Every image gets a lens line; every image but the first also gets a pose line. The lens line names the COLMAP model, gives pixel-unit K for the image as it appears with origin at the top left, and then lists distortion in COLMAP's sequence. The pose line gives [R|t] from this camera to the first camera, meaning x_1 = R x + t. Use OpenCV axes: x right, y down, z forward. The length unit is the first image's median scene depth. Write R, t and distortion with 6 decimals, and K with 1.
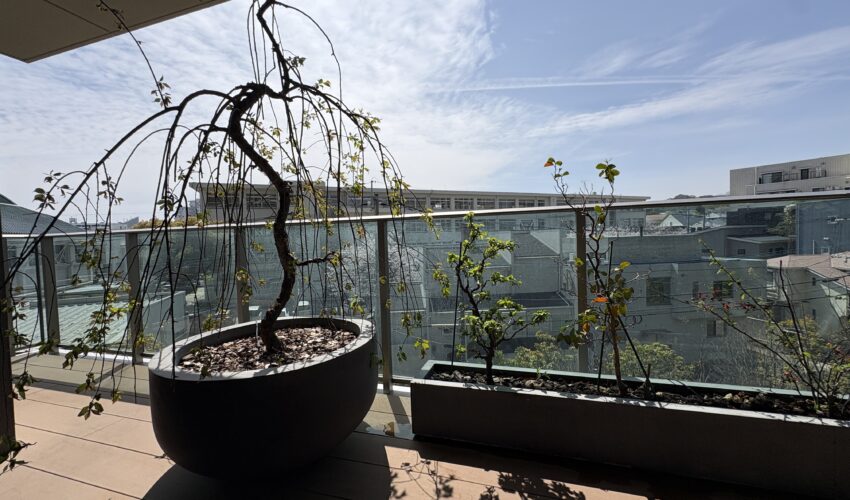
lens RADIAL K [[338.6, 0, 423.6], [0, 338.6, 247.9], [0, 0, 1]] dist [0.002609, 0.000418]
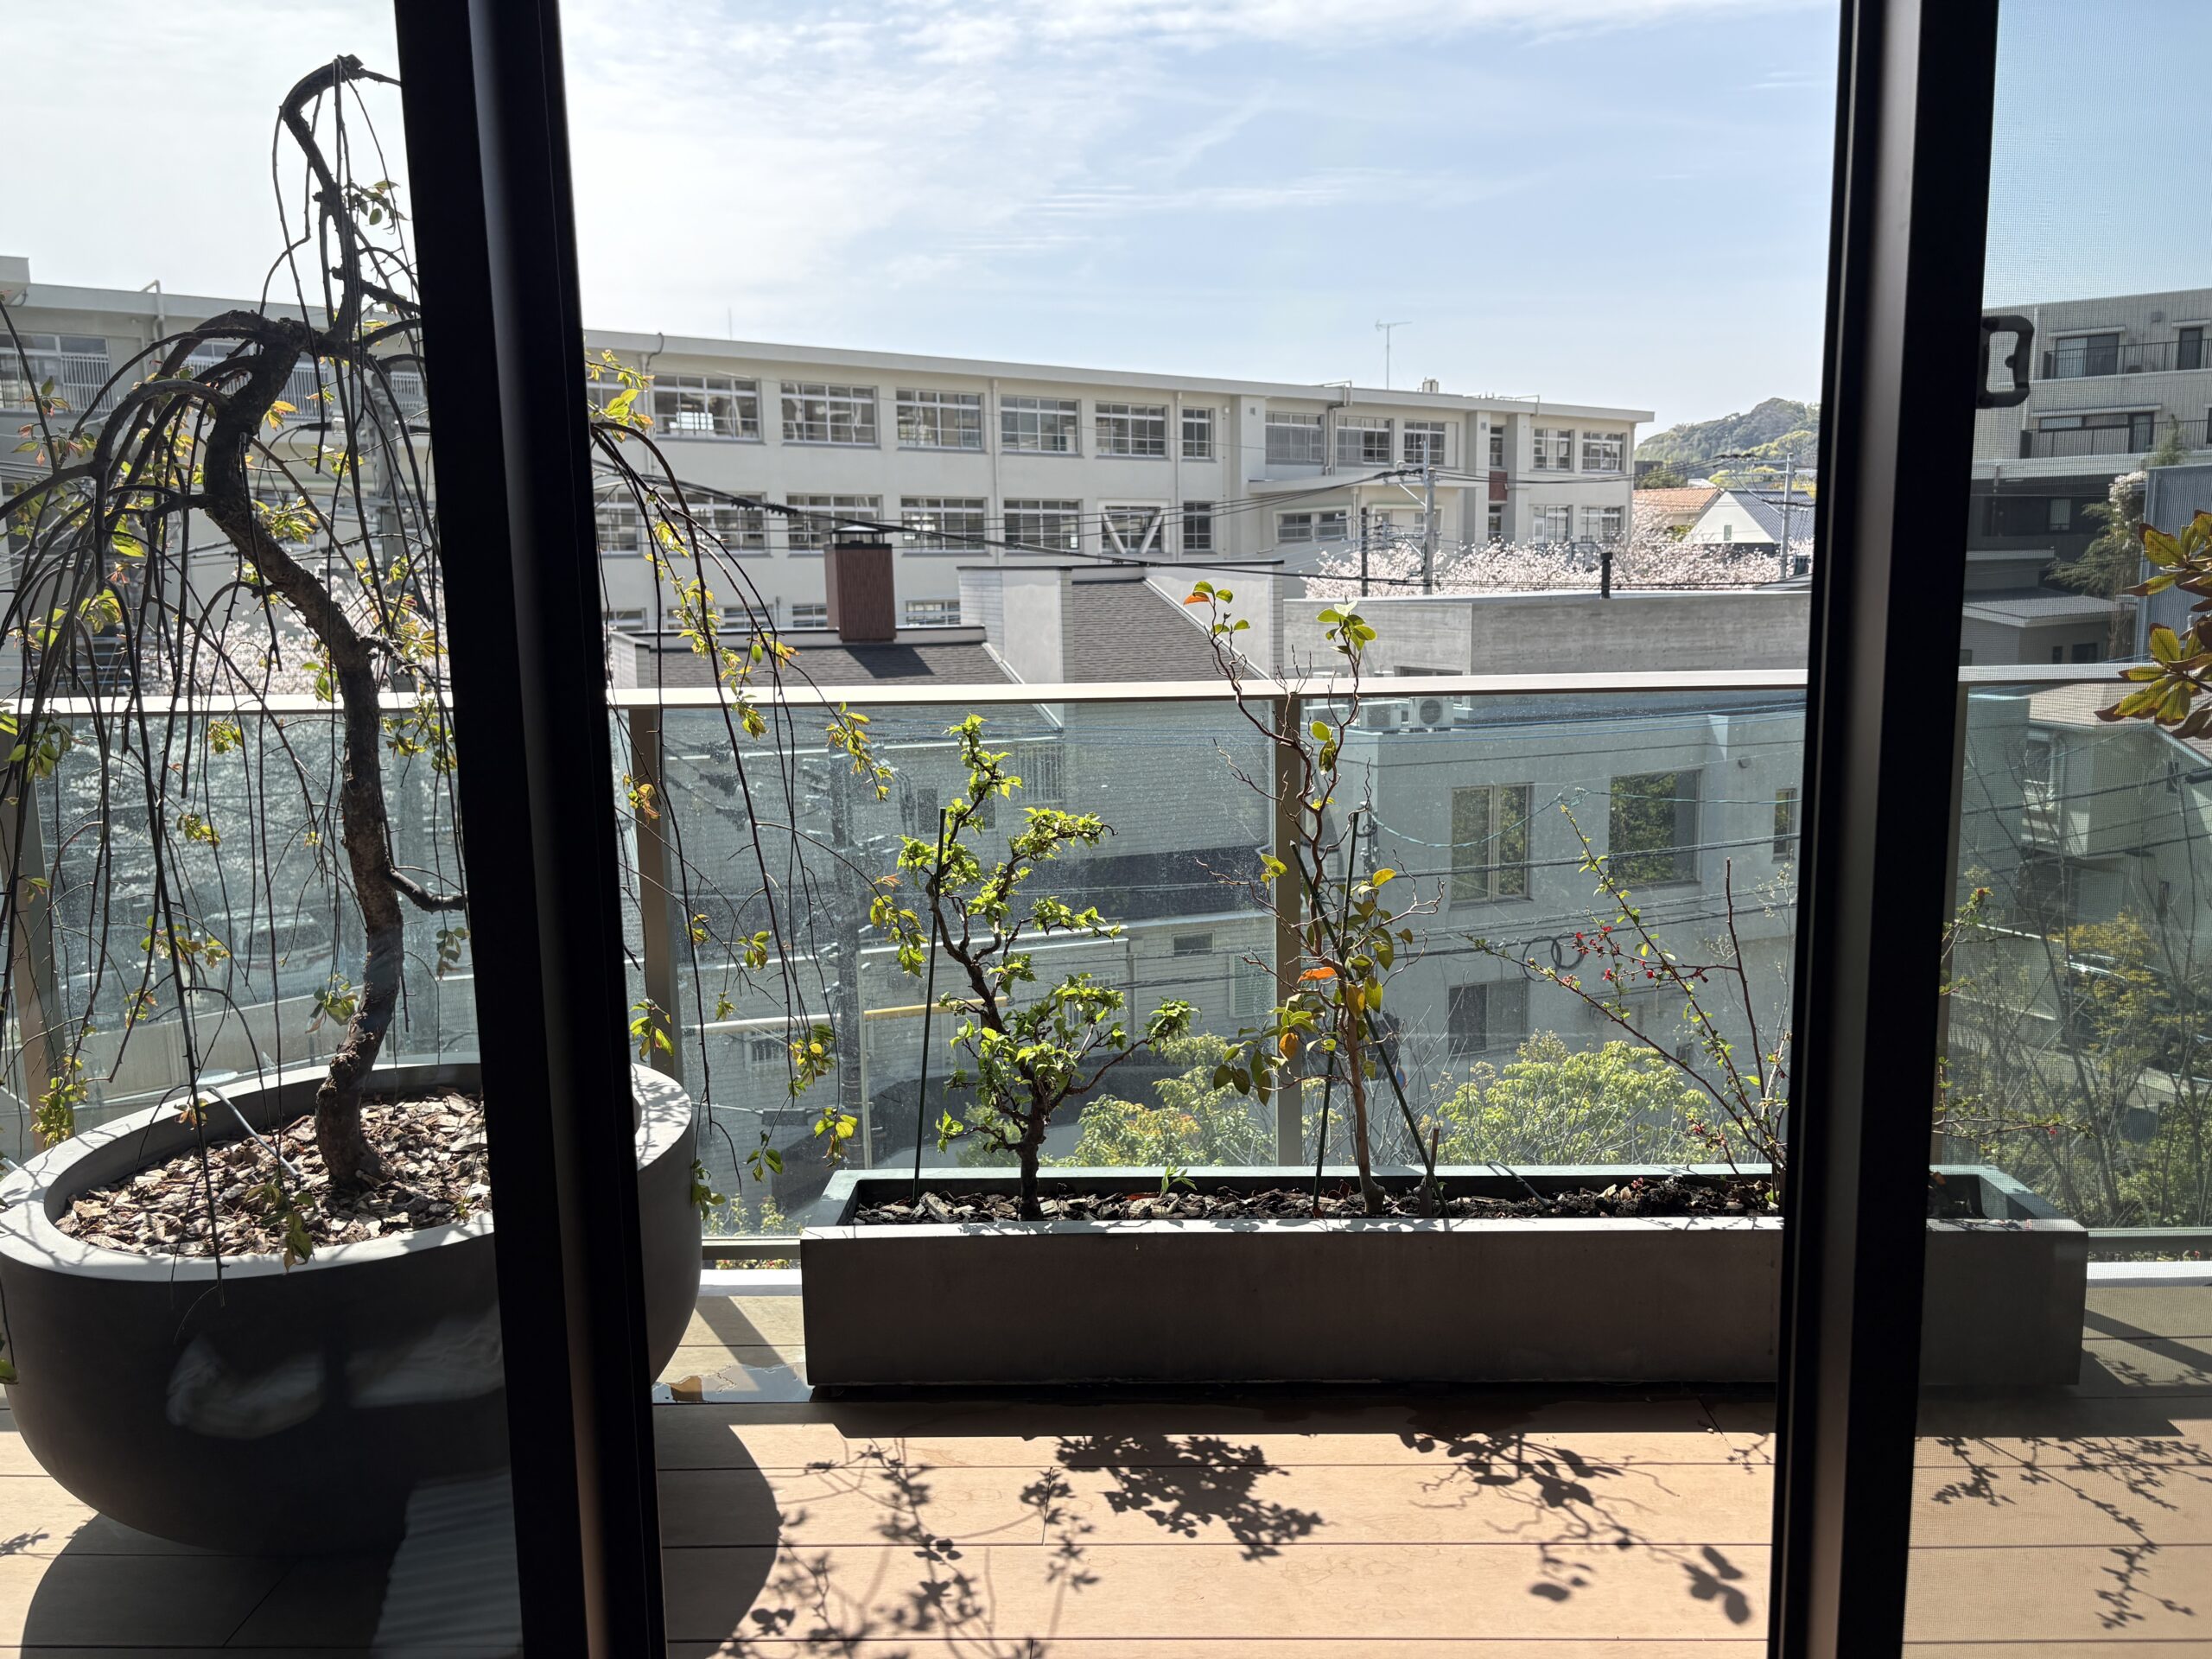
lens RADIAL K [[1674.3, 0, 1116.2], [0, 1674.3, 830.7], [0, 0, 1]] dist [0.089309, -0.101938]
pose [[0.959029, -0.027515, 0.281967, -0.200319], [-0.005997, 0.993078, 0.117302, -0.201912], [-0.283243, -0.114187, 0.952226, -0.635415]]
